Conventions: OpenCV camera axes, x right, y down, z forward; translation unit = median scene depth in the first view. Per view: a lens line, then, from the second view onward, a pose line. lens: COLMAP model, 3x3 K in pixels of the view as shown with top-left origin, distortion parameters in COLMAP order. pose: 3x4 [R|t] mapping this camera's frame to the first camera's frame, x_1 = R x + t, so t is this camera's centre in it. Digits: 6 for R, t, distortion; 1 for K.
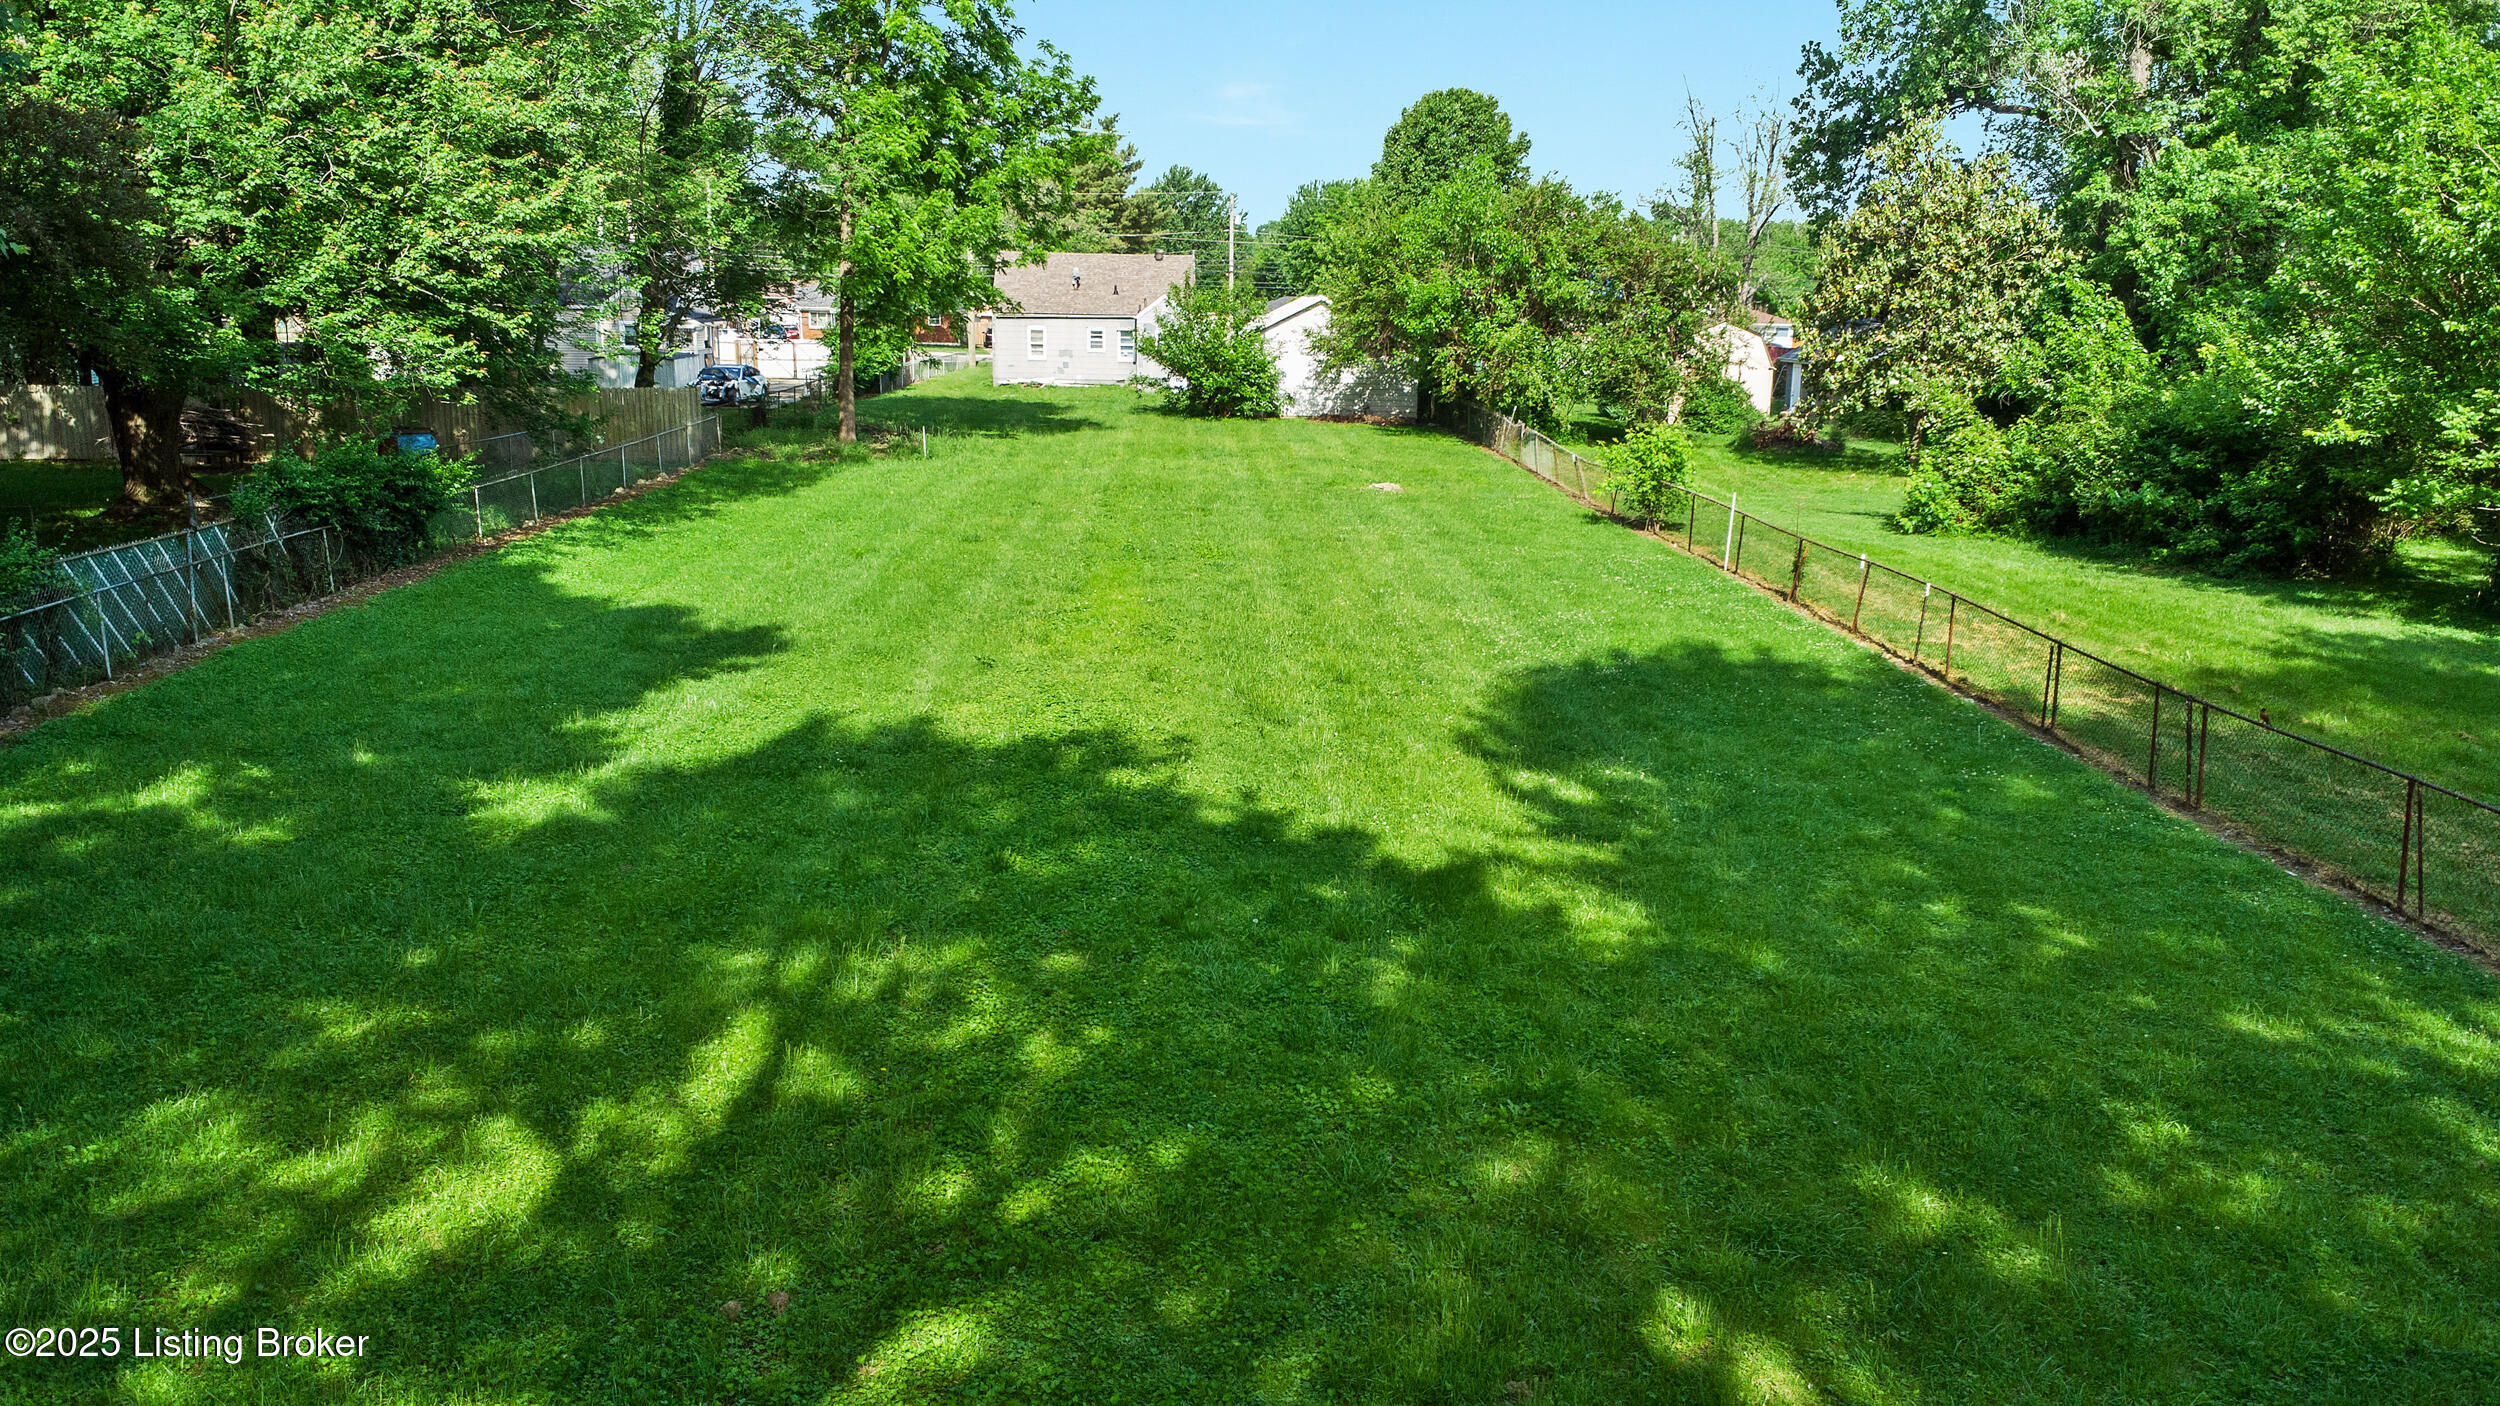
lens RADIAL K [[1839.5, 0, 1251.0], [0, 1839.5, 750.8], [0, 0, 1]] dist [-0.075560, 0.276799]
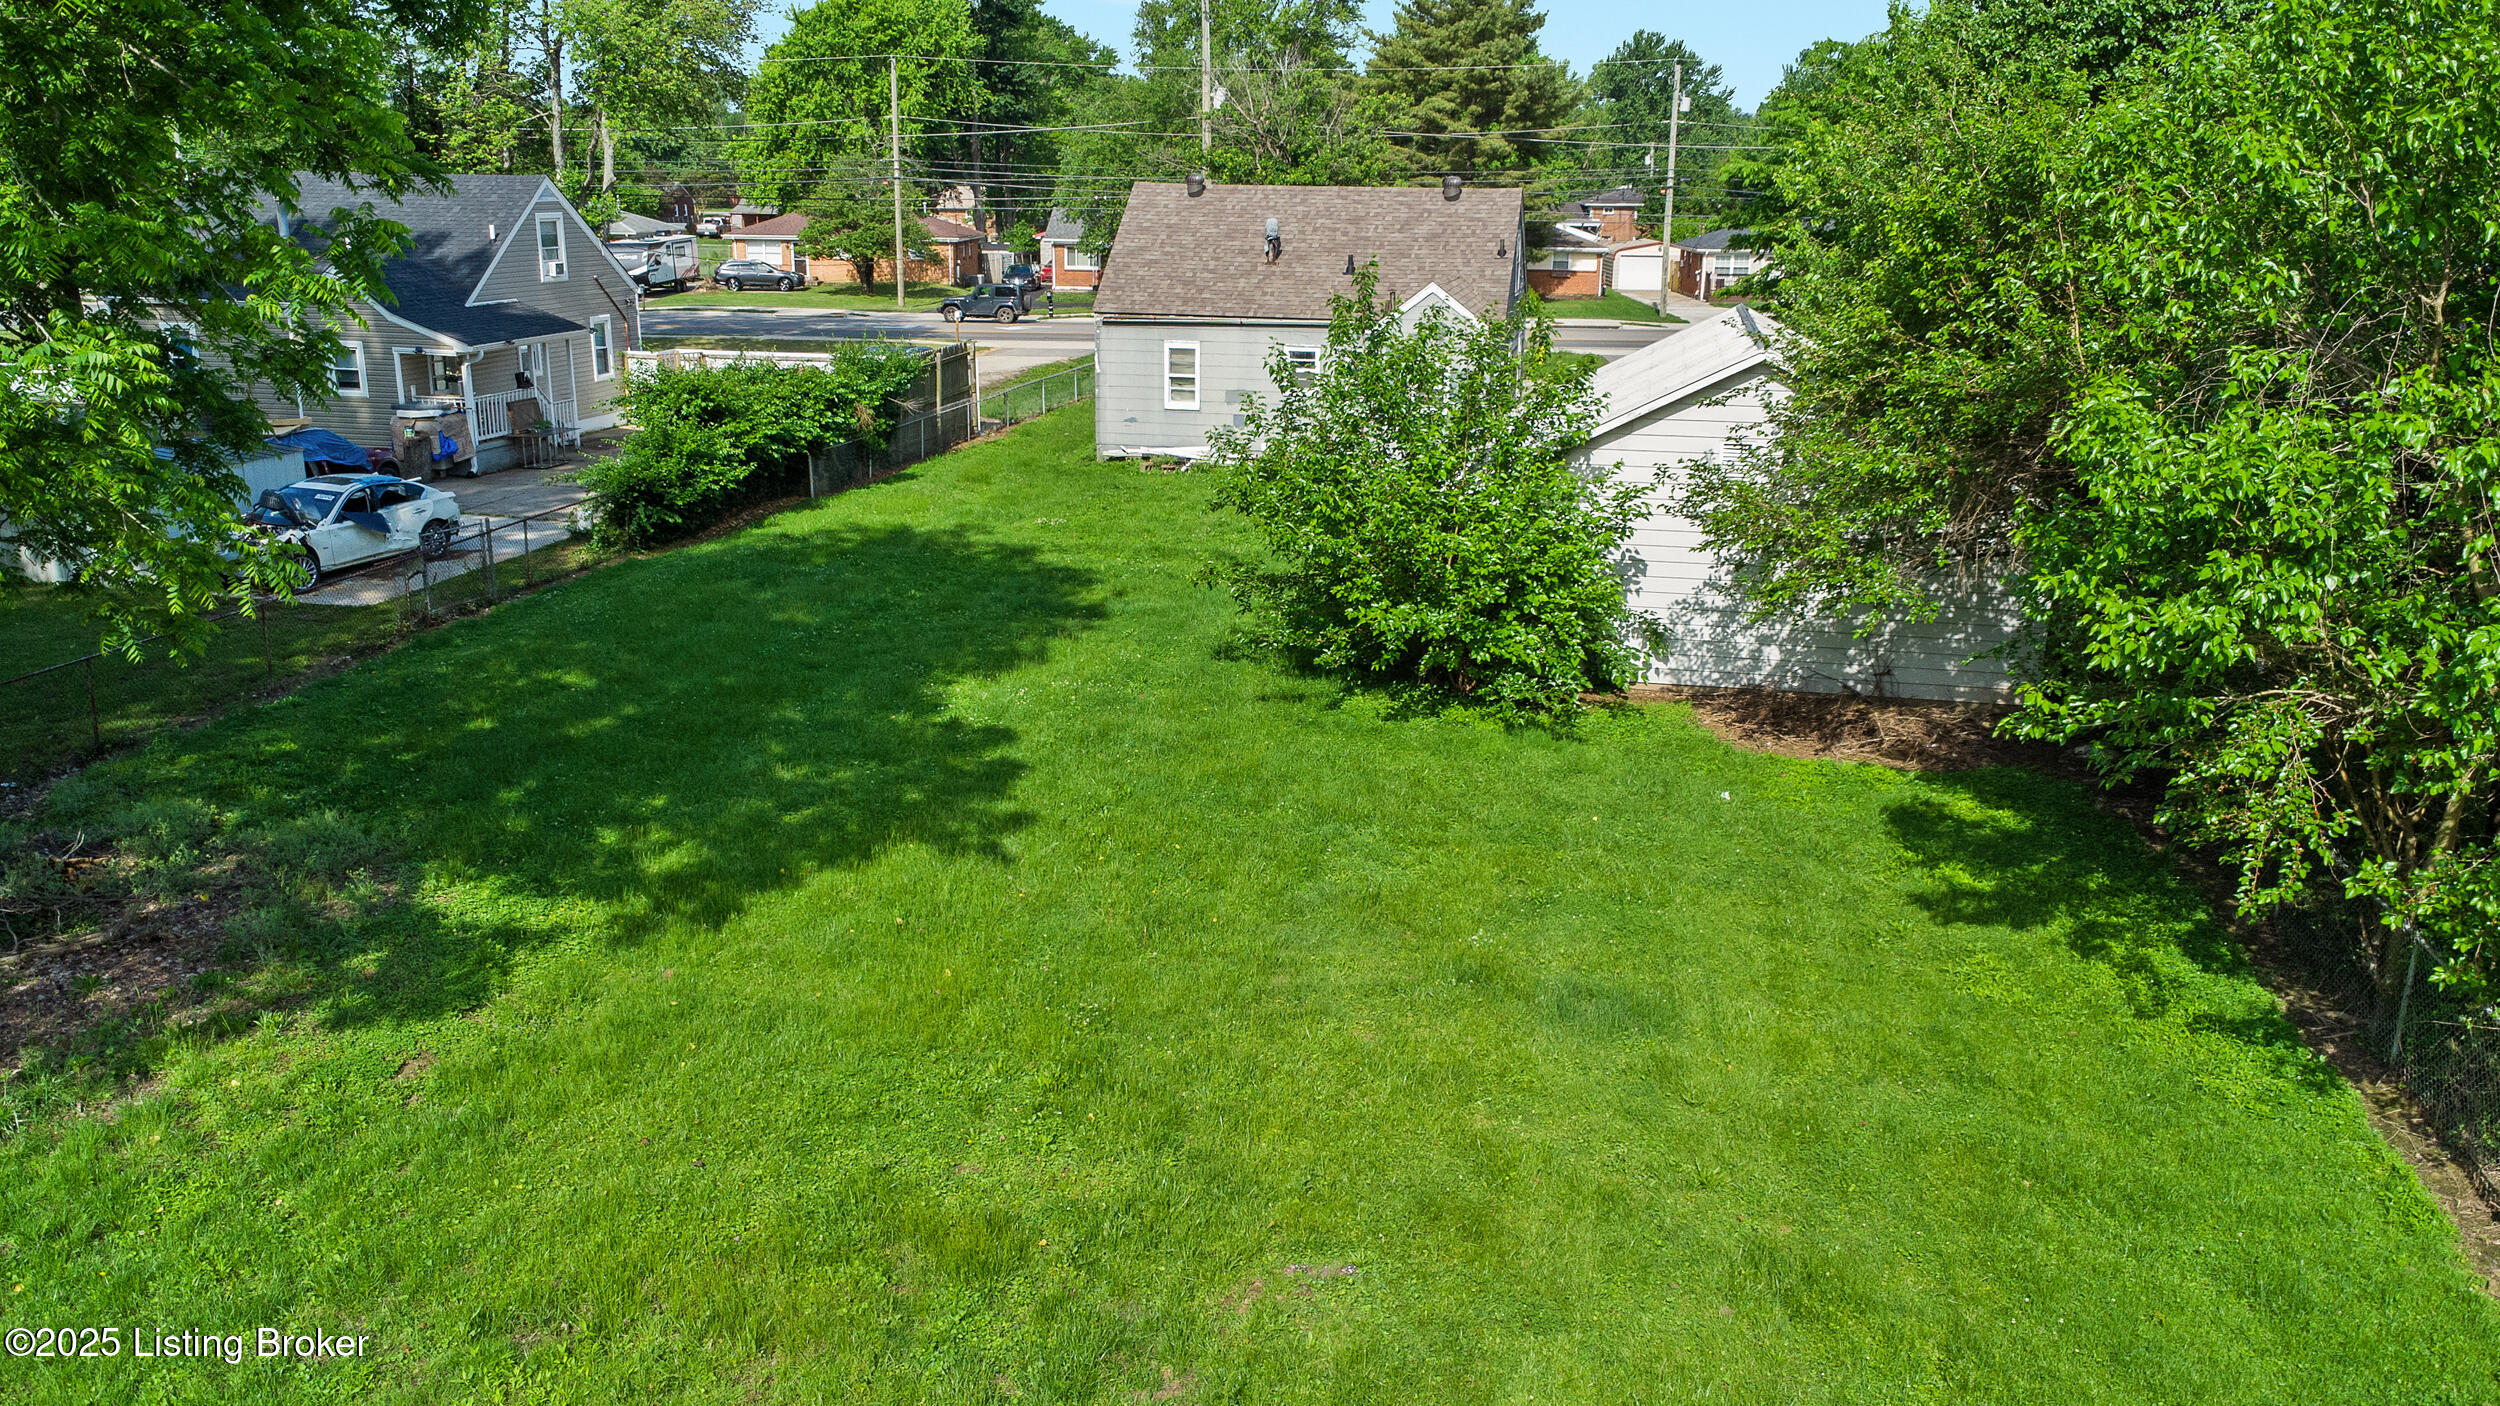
lens RADIAL K [[1892.3, 0, 1250.0], [0, 1892.3, 703.0], [0, 0, 1]] dist [0.000568, -0.000875]
pose [[0.967712, 0.062739, -0.244125, 0.036894], [-0.056486, 0.997873, 0.032538, -0.195220], [0.245647, -0.017697, 0.969198, 0.658321]]
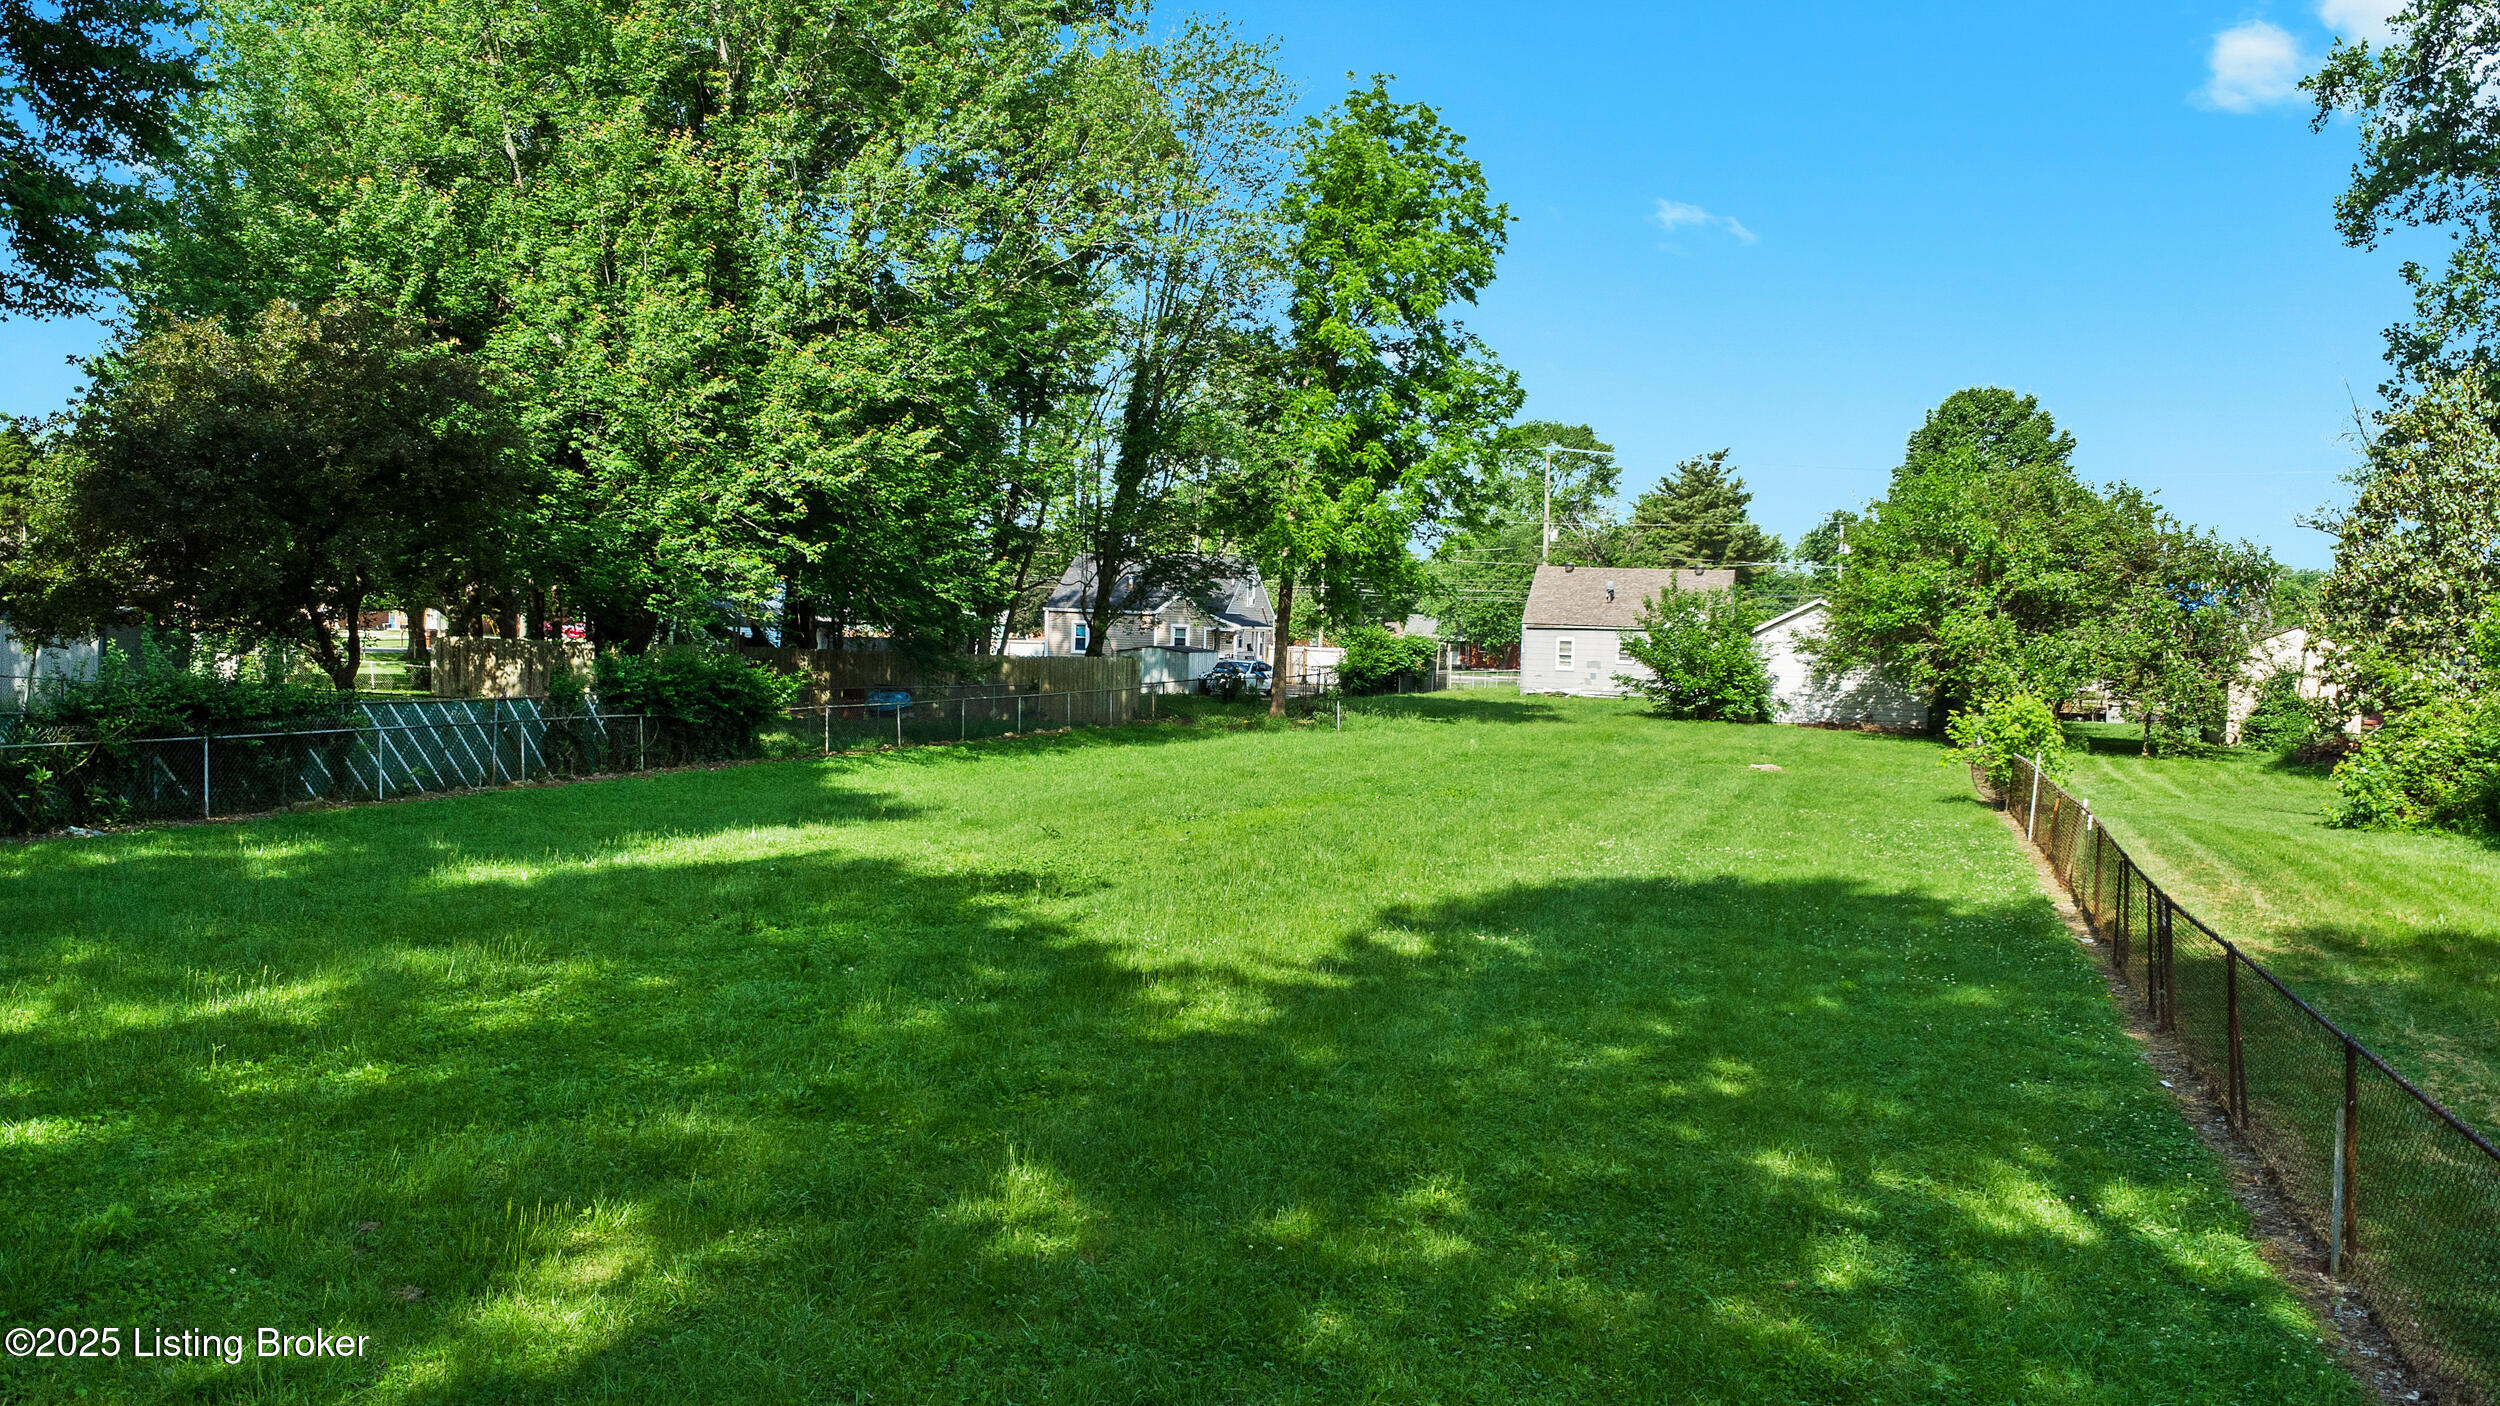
lens RADIAL K [[1892.3, 0, 1250.0], [0, 1892.3, 703.0], [0, 0, 1]] dist [0.000568, -0.000875]
pose [[0.931199, 0.026922, -0.363517, 0.125035], [-0.104530, 0.975107, -0.195551, 0.028069], [0.349203, 0.220095, 0.910832, 0.015050]]
